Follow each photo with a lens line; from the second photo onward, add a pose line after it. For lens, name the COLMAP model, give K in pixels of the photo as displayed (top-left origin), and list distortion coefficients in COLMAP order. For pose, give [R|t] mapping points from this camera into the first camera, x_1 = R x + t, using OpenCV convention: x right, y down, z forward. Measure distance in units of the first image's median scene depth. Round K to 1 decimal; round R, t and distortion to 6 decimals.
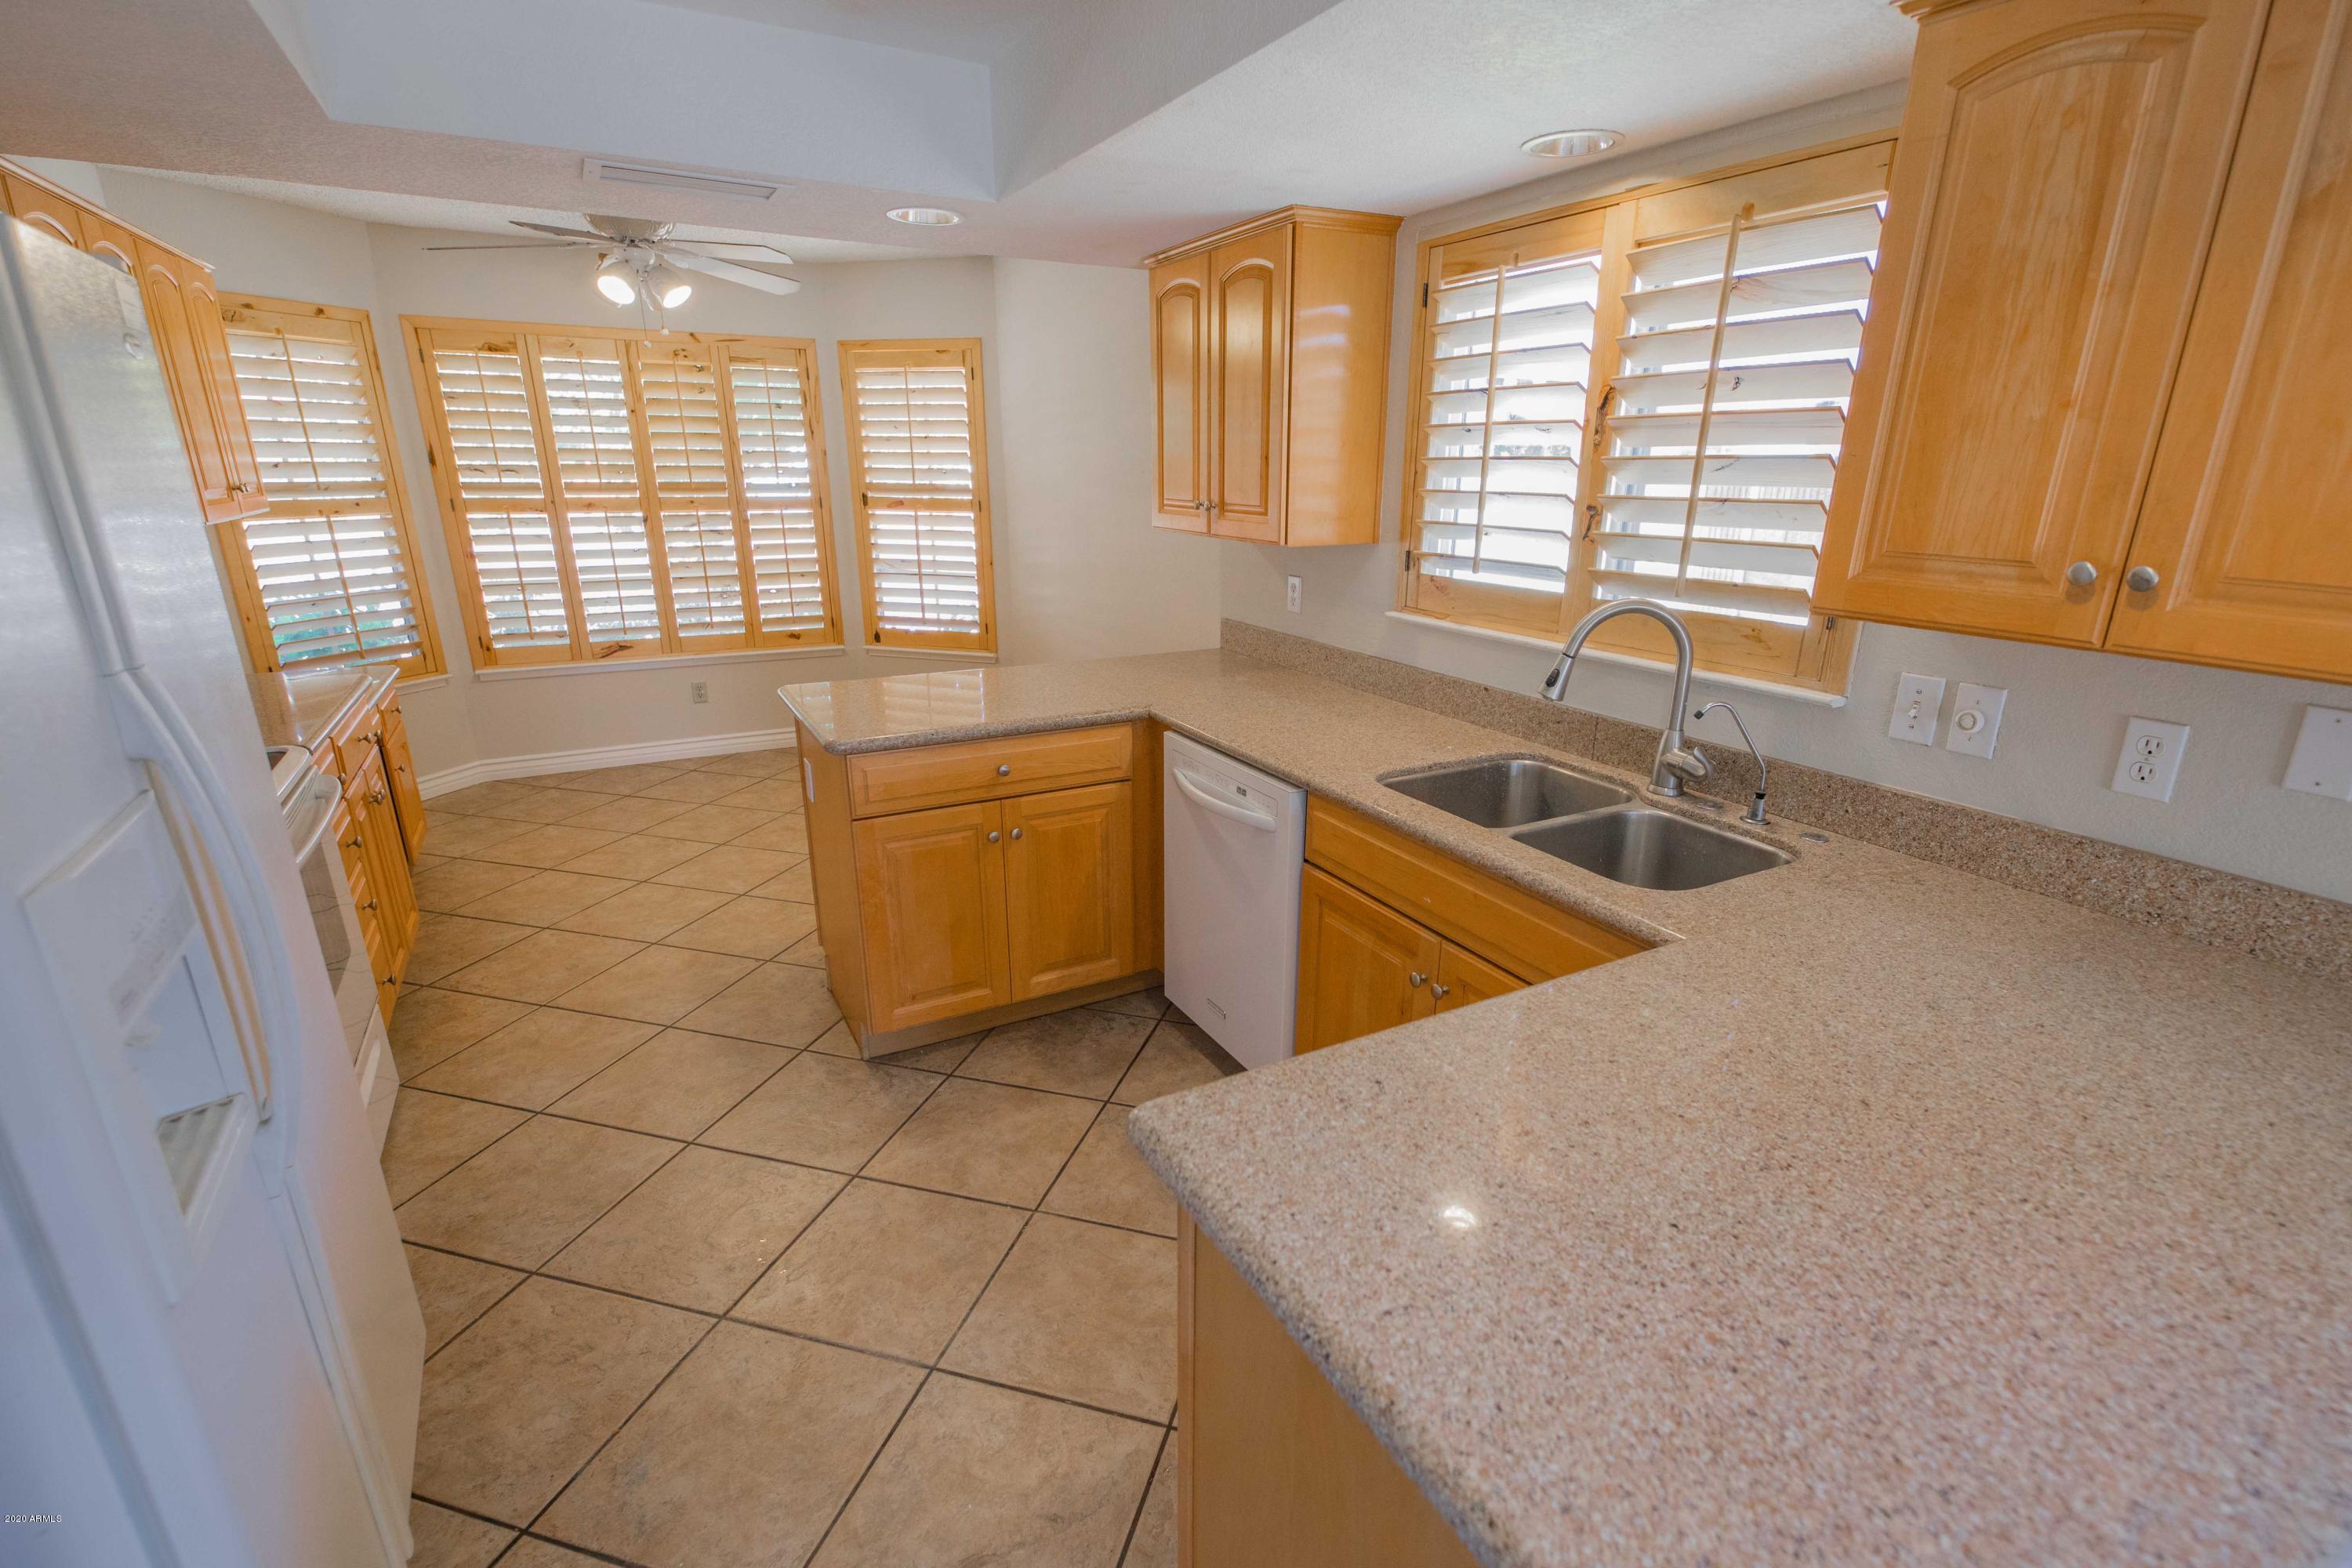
lens RADIAL K [[1081.8, 0, 1207.8], [0, 1081.8, 818.0], [0, 0, 1]] dist [0.002970, -0.000139]
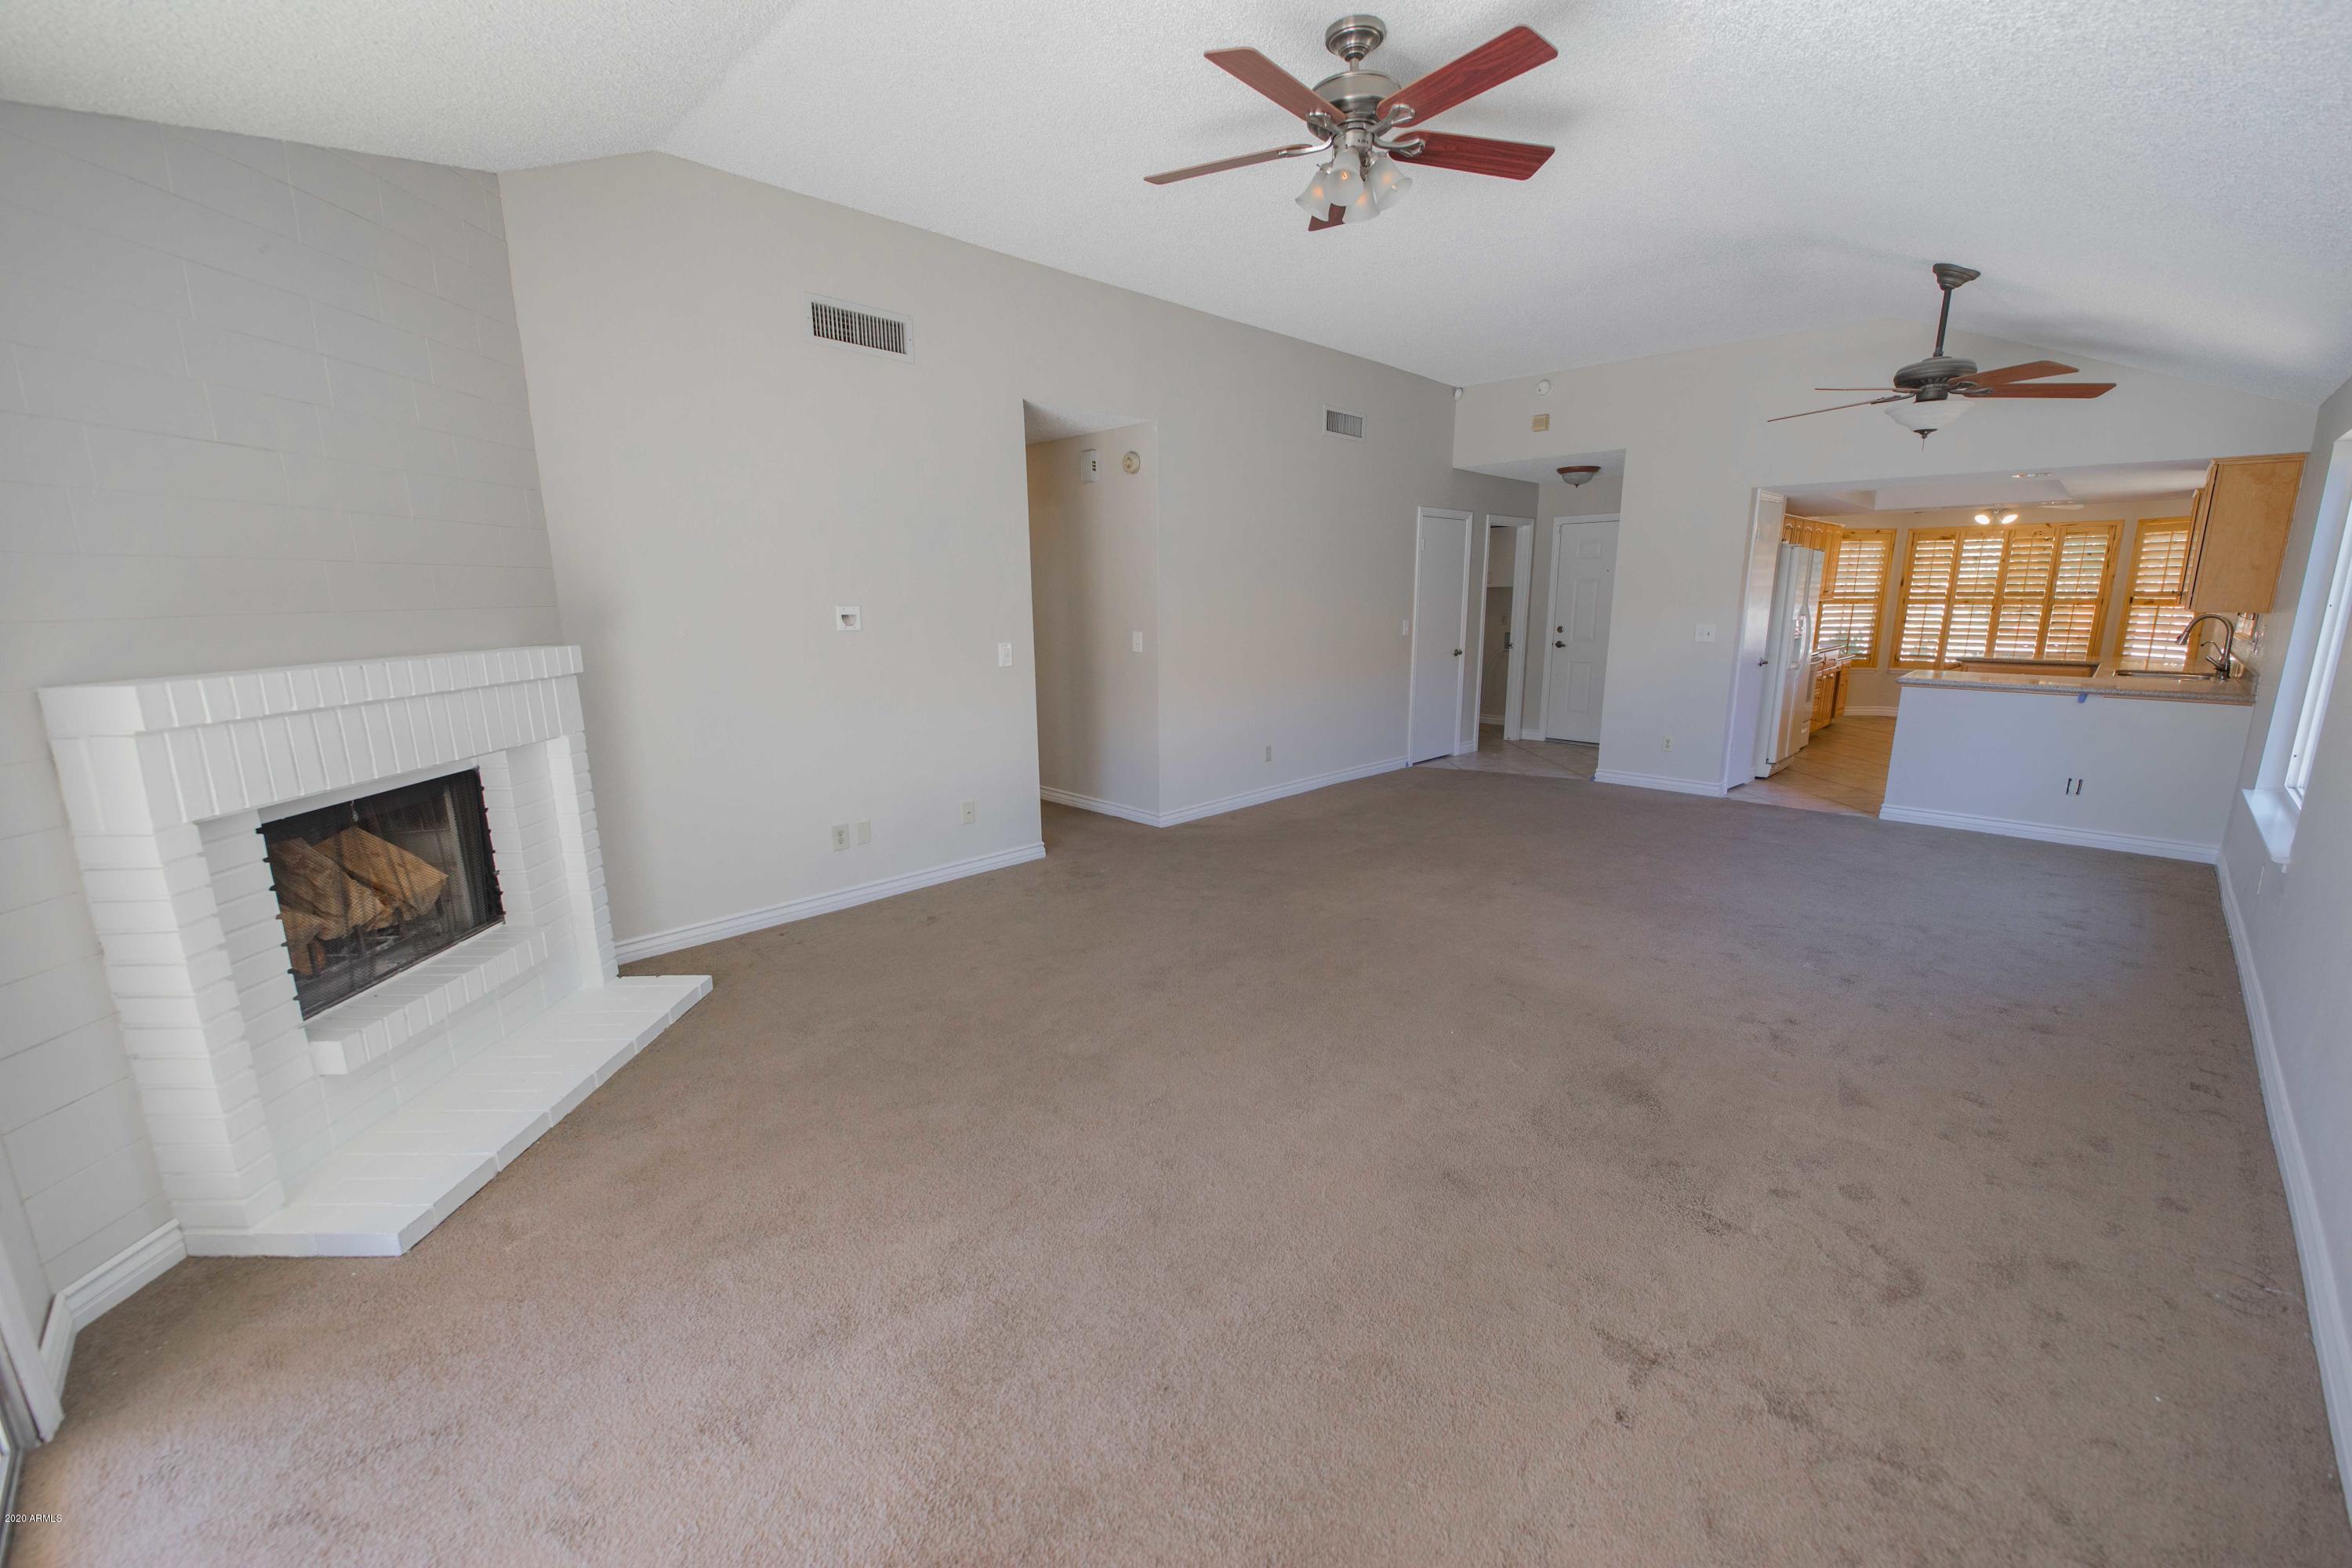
lens RADIAL K [[930.1, 0, 1184.6], [0, 930.1, 792.3], [0, 0, 1]] dist [0.017453, -0.010328]
pose [[0.268912, 0.189968, -0.944245, 0.922734], [-0.293517, 0.949889, 0.107513, 0.361627], [0.917352, 0.248240, 0.311195, -1.018332]]
